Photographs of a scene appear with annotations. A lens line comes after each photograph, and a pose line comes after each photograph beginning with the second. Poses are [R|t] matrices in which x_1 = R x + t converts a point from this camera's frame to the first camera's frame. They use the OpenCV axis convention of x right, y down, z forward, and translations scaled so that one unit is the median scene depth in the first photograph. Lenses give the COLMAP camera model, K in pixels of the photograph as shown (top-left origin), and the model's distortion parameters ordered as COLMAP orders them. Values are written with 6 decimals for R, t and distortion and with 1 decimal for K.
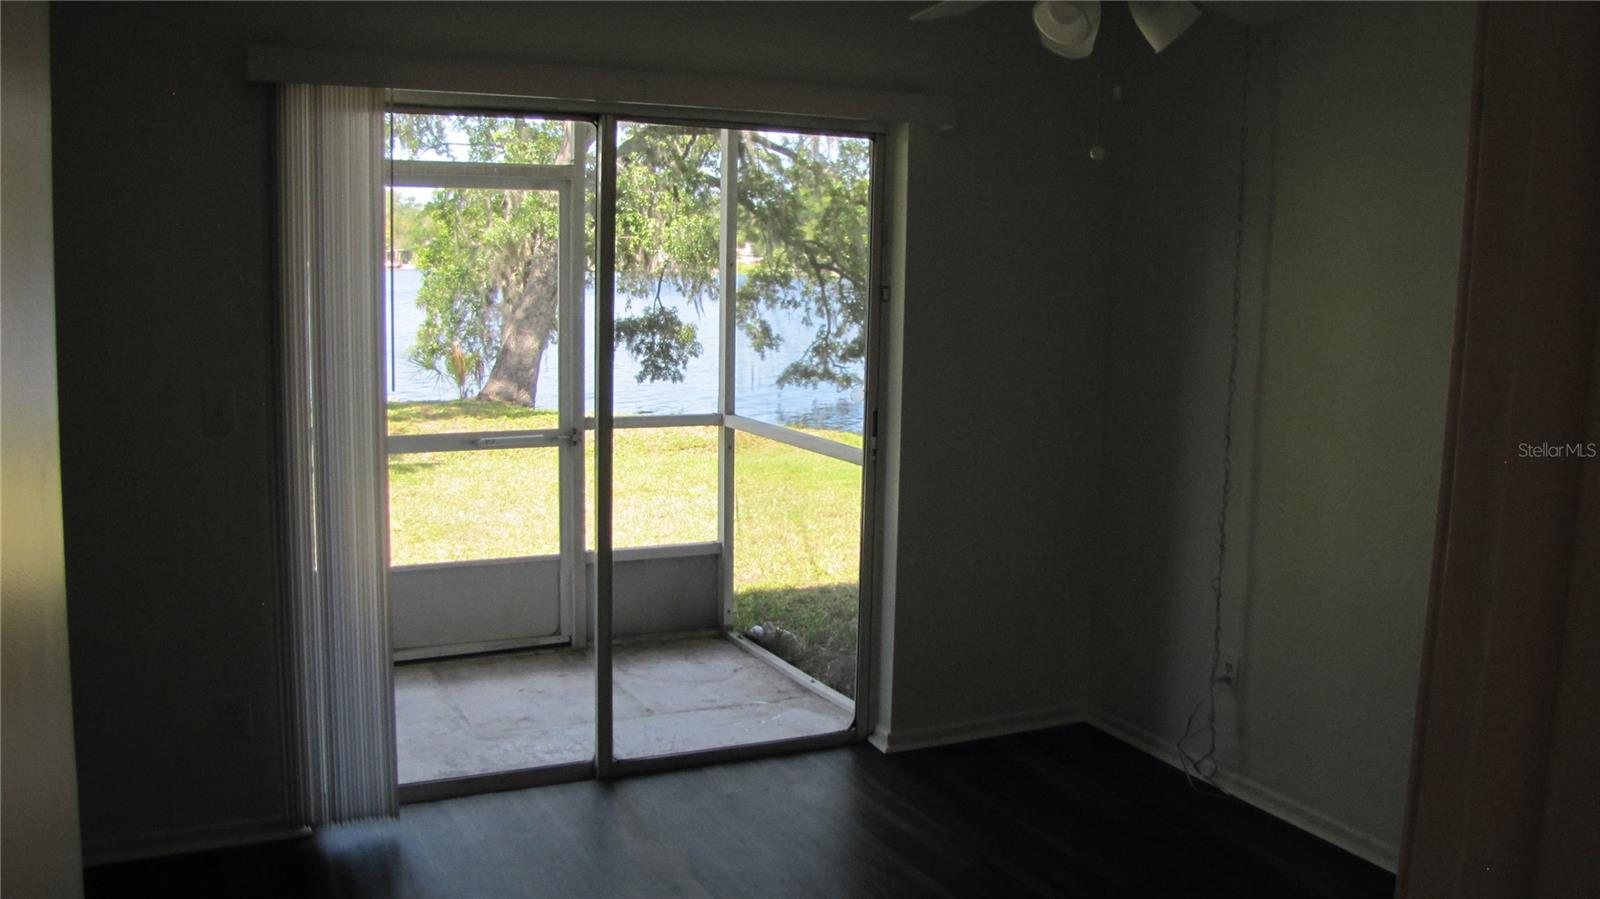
lens RADIAL K [[1372.4, 0, 800.0], [0, 1372.4, 449.5], [0, 0, 1]] dist [-0.209692, 0.000273]
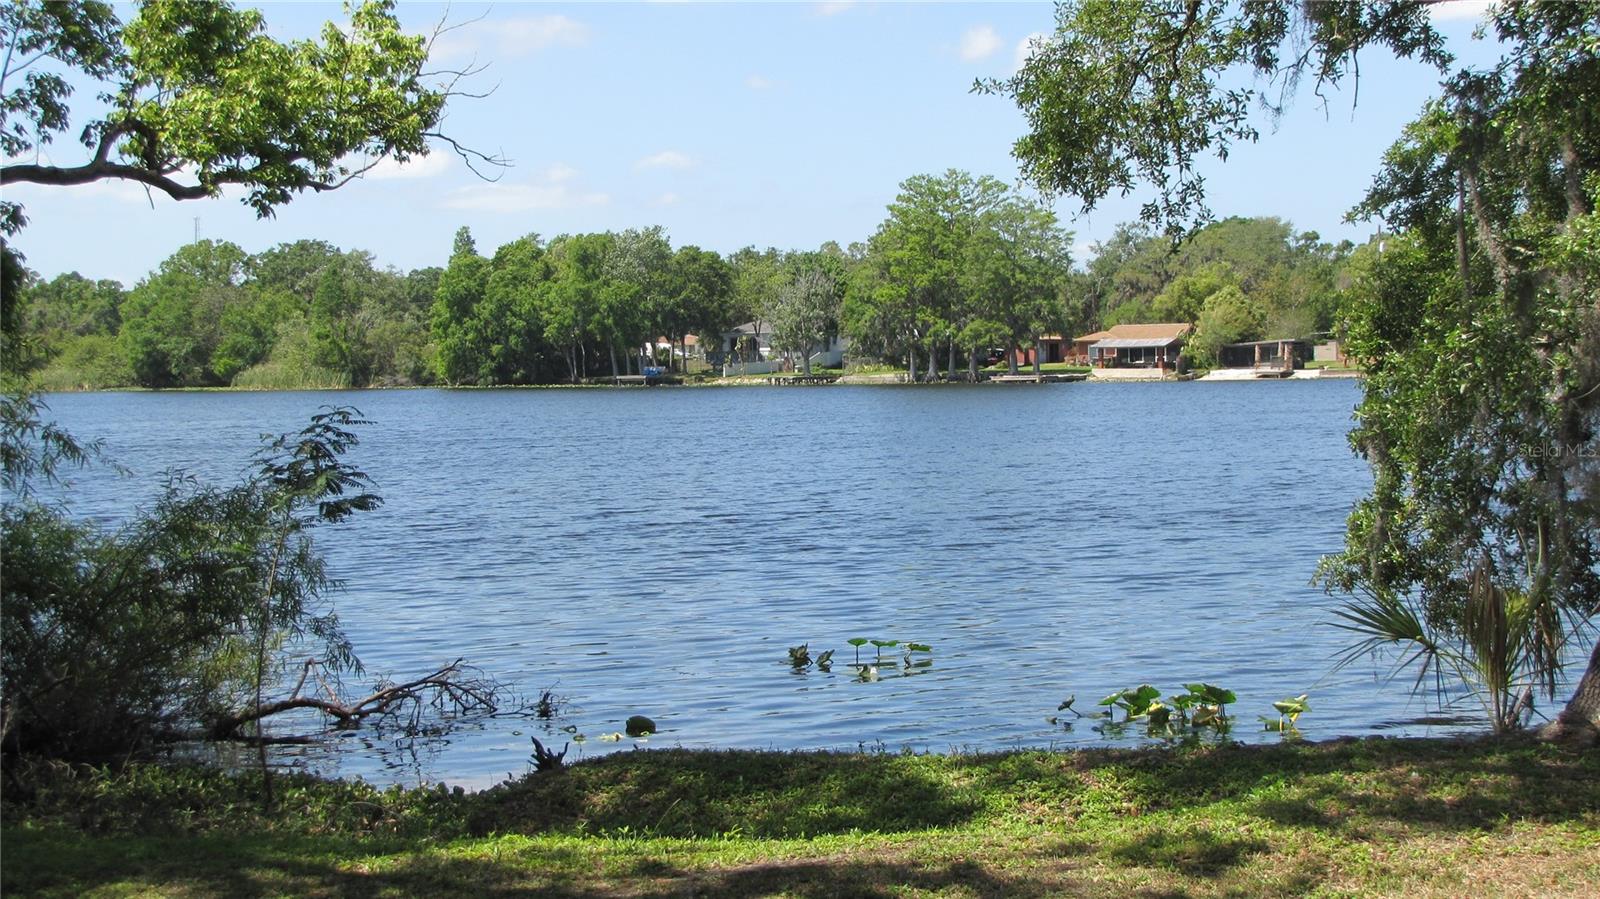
lens RADIAL K [[3054.6, 0, 800.0], [0, 3054.6, 449.5], [0, 0, 1]] dist [0.248456, 0.006403]
pose [[0.901431, -0.021132, -0.432407, -0.064446], [-0.025195, 0.994554, -0.101129, -0.020702], [0.432190, 0.102055, 0.895989, 0.205060]]
